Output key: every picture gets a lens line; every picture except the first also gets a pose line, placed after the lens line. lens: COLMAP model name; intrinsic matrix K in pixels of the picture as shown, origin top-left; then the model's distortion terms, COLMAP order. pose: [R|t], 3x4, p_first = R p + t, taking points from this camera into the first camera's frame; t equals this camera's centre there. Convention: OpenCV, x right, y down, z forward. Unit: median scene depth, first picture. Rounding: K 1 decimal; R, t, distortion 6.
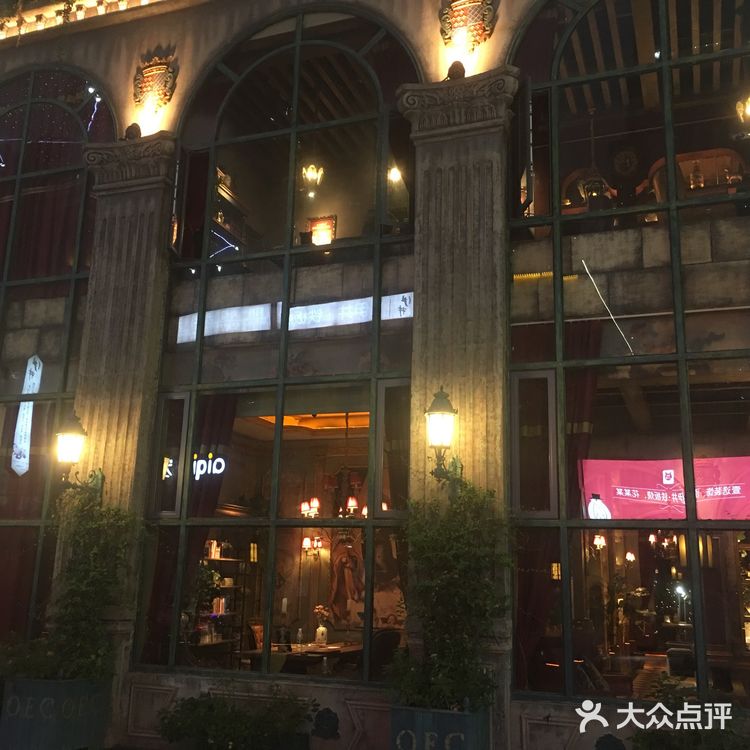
lens RADIAL K [[849.0, 0, 375.0], [0, 849.0, 375.0], [0, 0, 1]] dist [0.133164, -0.003656]
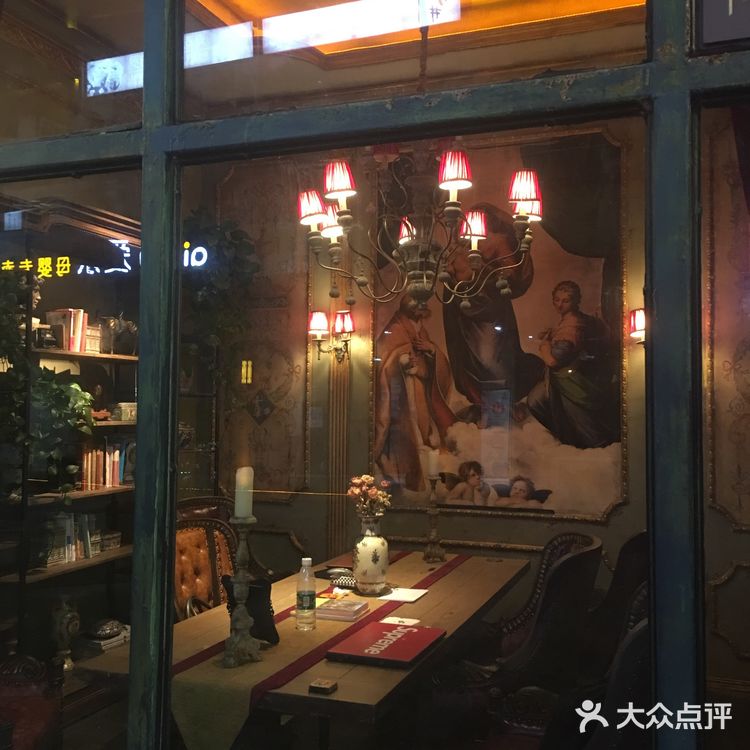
lens RADIAL K [[849.0, 0, 375.0], [0, 849.0, 375.0], [0, 0, 1]] dist [0.133164, -0.003656]
pose [[0.999746, -0.020712, -0.008926, -0.048769], [0.022073, 0.979804, 0.198741, 0.140007], [0.004629, -0.198887, 0.980011, 0.581739]]
